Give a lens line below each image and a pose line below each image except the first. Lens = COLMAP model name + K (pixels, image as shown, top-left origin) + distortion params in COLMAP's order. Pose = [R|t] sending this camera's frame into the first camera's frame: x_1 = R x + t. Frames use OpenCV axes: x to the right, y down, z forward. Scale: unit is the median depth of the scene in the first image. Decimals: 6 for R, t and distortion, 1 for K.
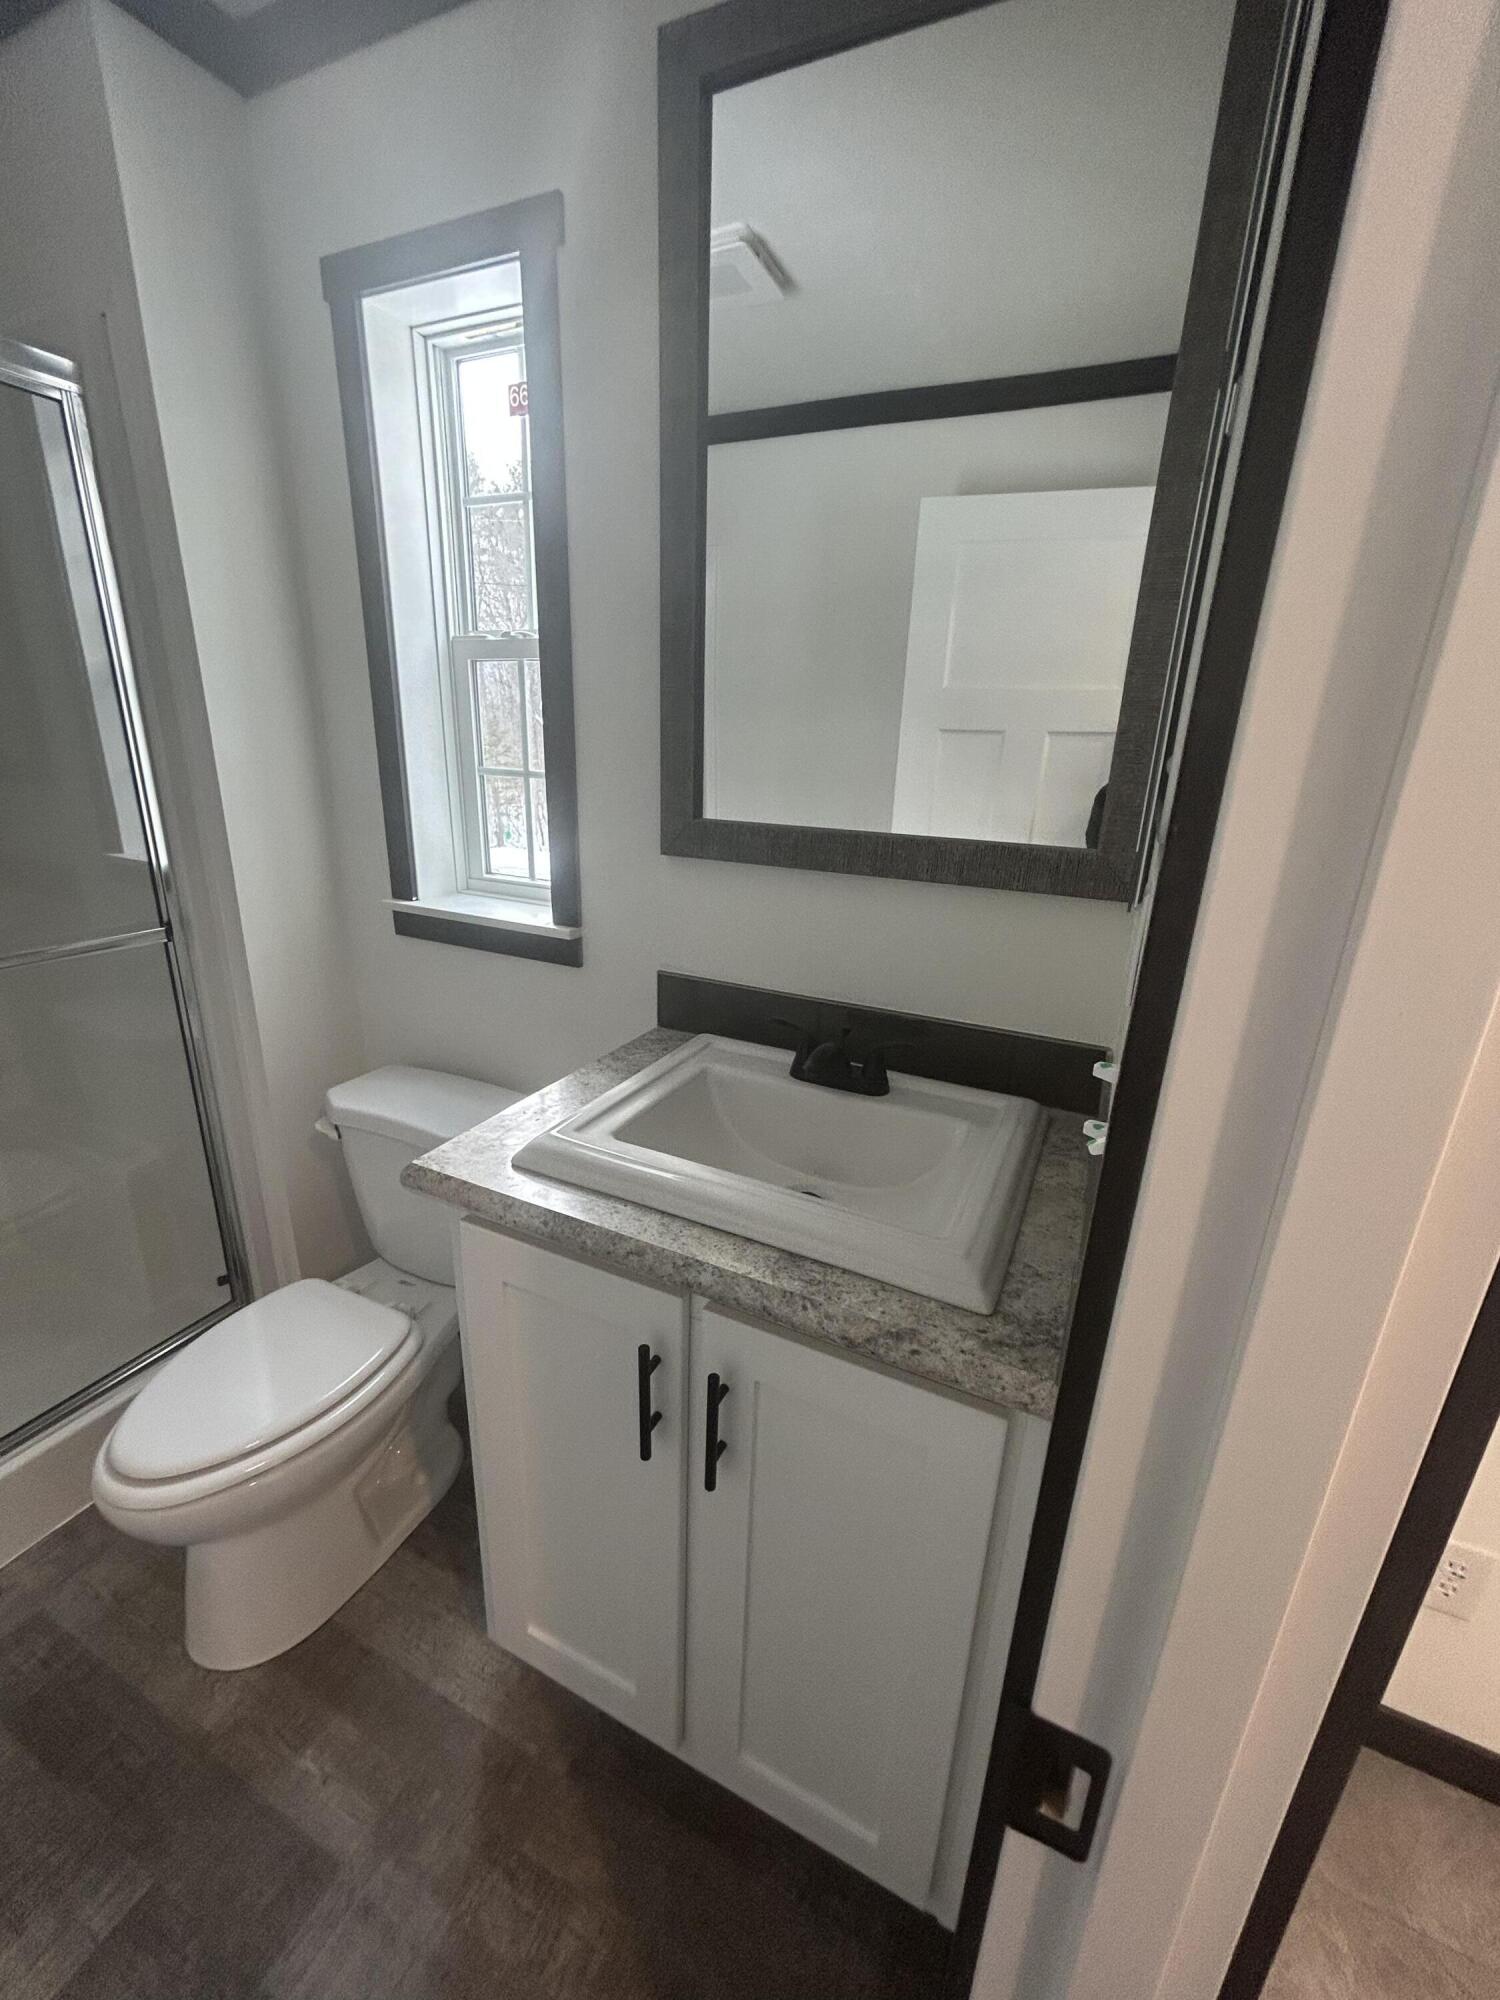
lens RADIAL K [[810.9, 0, 753.2], [0, 810.9, 997.9], [0, 0, 1]] dist [0.000265, 0.001358]
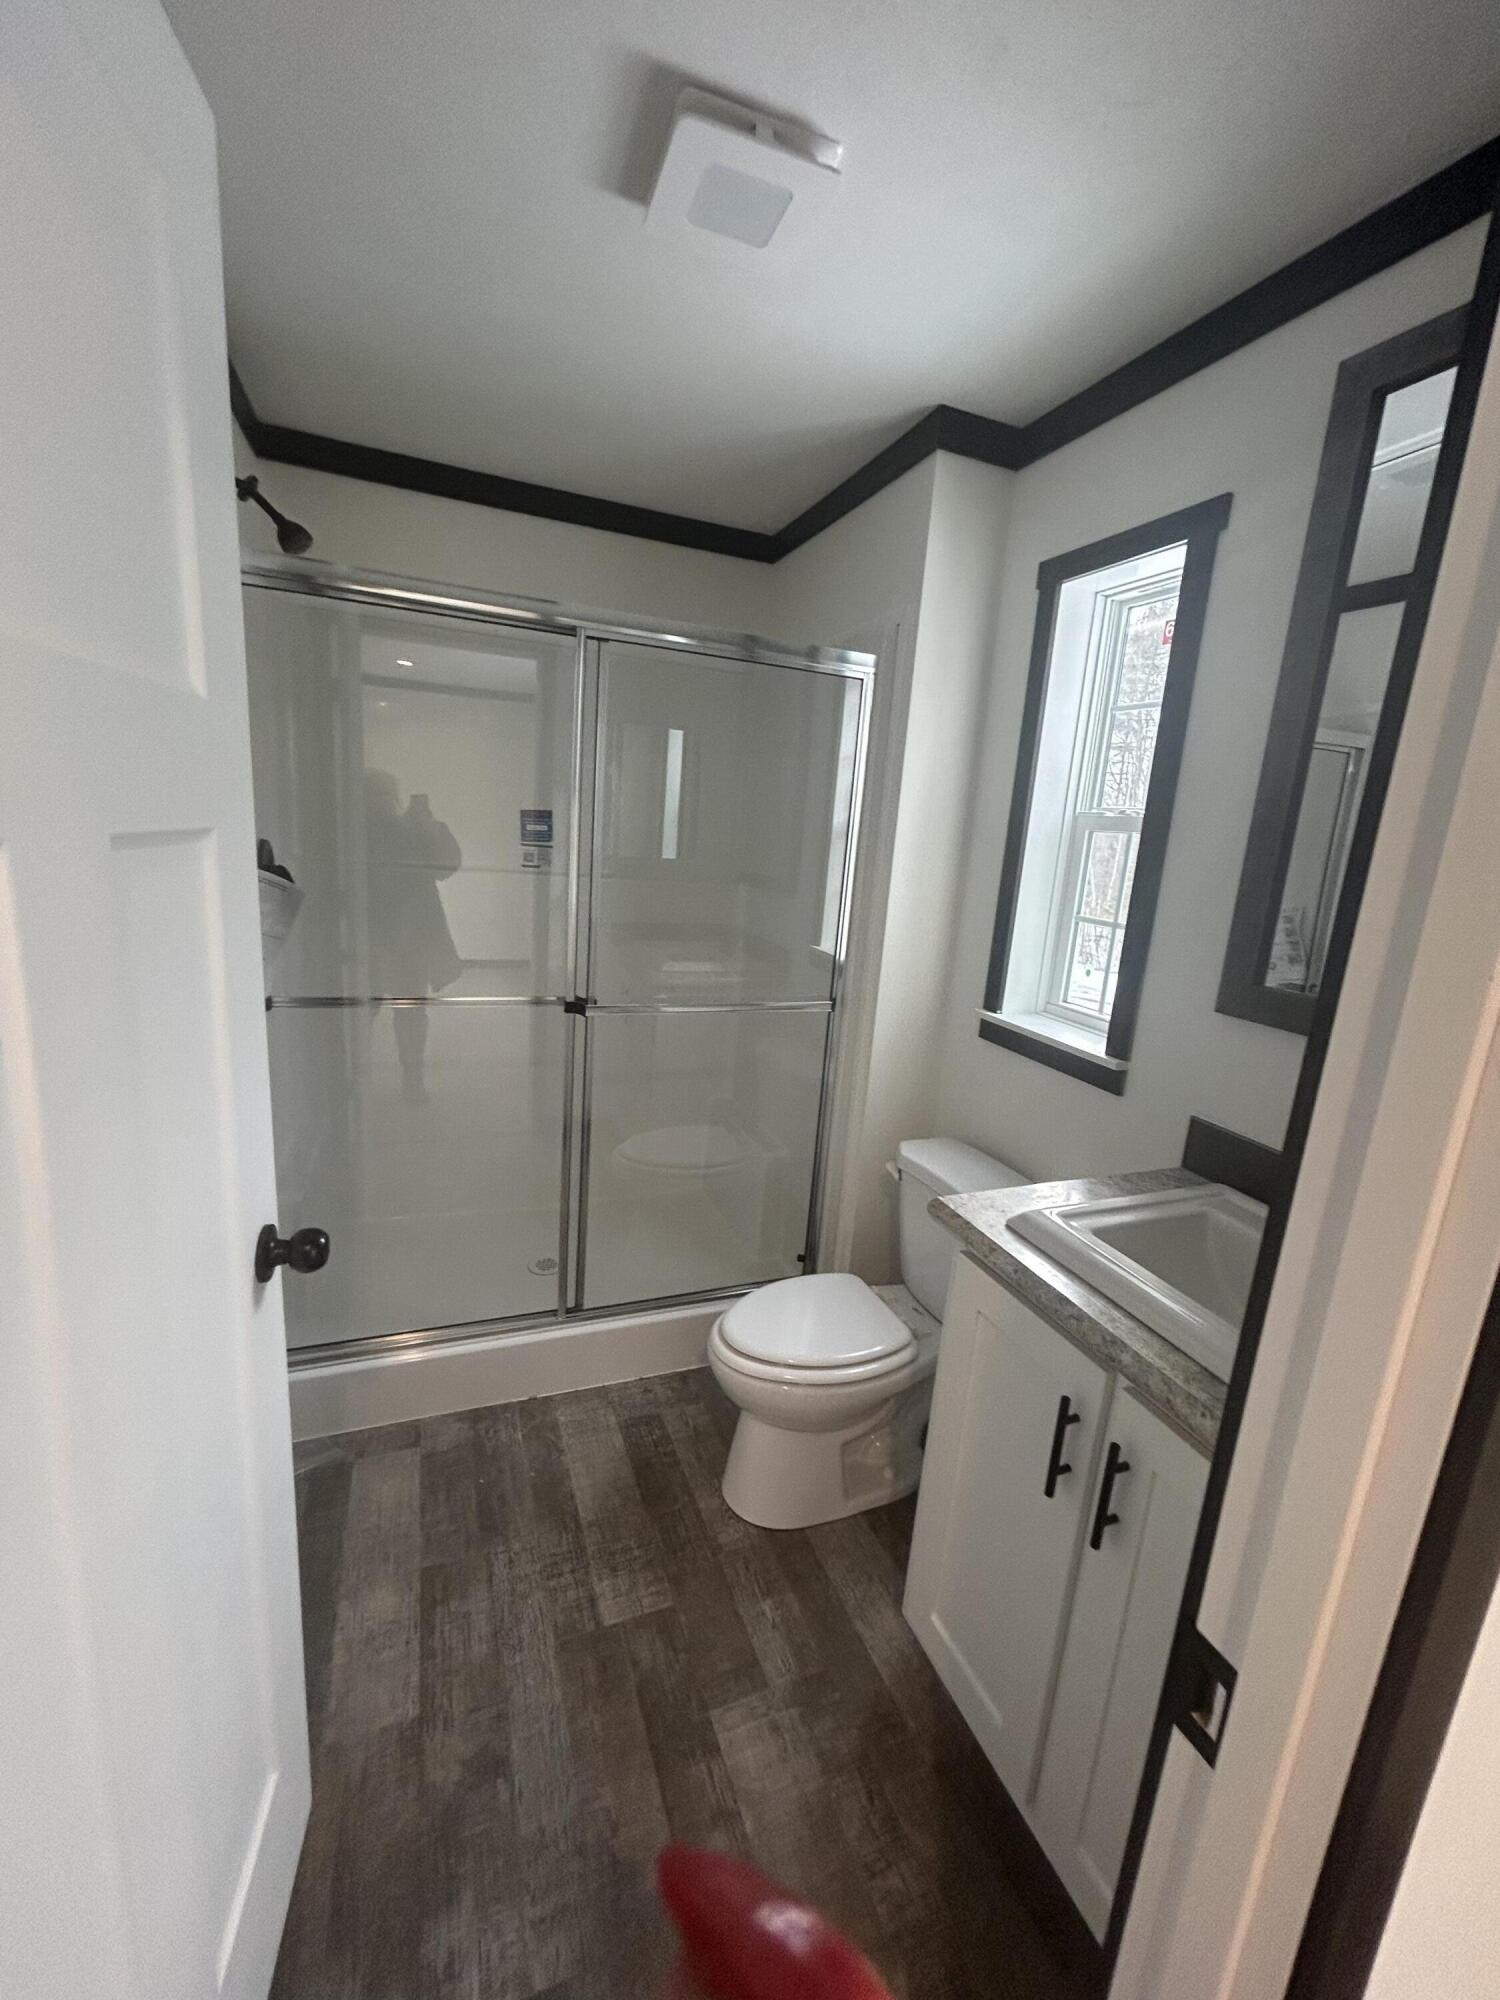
lens RADIAL K [[810.9, 0, 750.3], [0, 810.9, 997.0], [0, 0, 1]] dist [0.000265, 0.001358]
pose [[0.736040, 0.159890, -0.657784, 0.149735], [-0.254196, 0.965877, -0.049658, 0.018384], [0.627399, 0.203756, 0.751568, -0.229684]]
